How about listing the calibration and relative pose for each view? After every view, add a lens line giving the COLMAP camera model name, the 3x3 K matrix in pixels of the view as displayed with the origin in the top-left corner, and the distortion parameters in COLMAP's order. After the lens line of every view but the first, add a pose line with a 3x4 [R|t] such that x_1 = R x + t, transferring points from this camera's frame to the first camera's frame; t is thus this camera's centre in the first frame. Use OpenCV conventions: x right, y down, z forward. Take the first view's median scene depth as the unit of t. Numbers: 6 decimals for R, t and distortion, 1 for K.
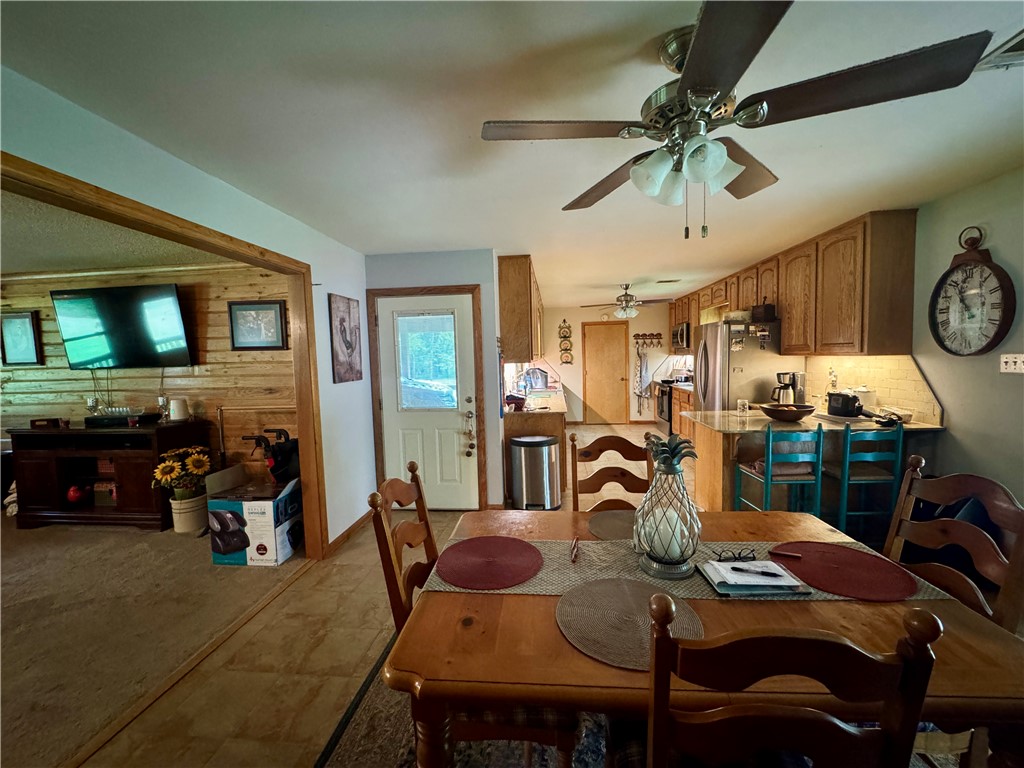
lens RADIAL K [[409.0, 0, 513.5], [0, 409.0, 382.9], [0, 0, 1]] dist [-0.002175, -0.000234]
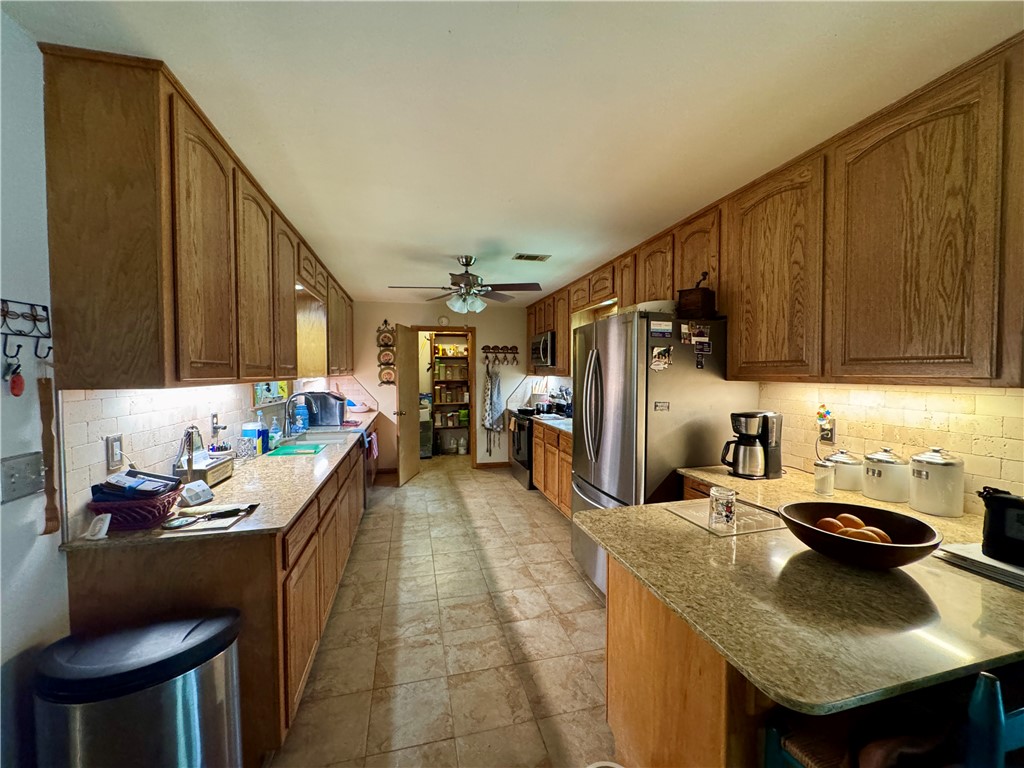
lens RADIAL K [[409.0, 0, 513.3], [0, 409.0, 383.5], [0, 0, 1]] dist [-0.002175, -0.000234]
pose [[0.939856, 0.016342, 0.341179, 0.195707], [-0.001600, 0.999054, -0.043447, -0.039548], [-0.341566, 0.040288, 0.938994, 0.593443]]
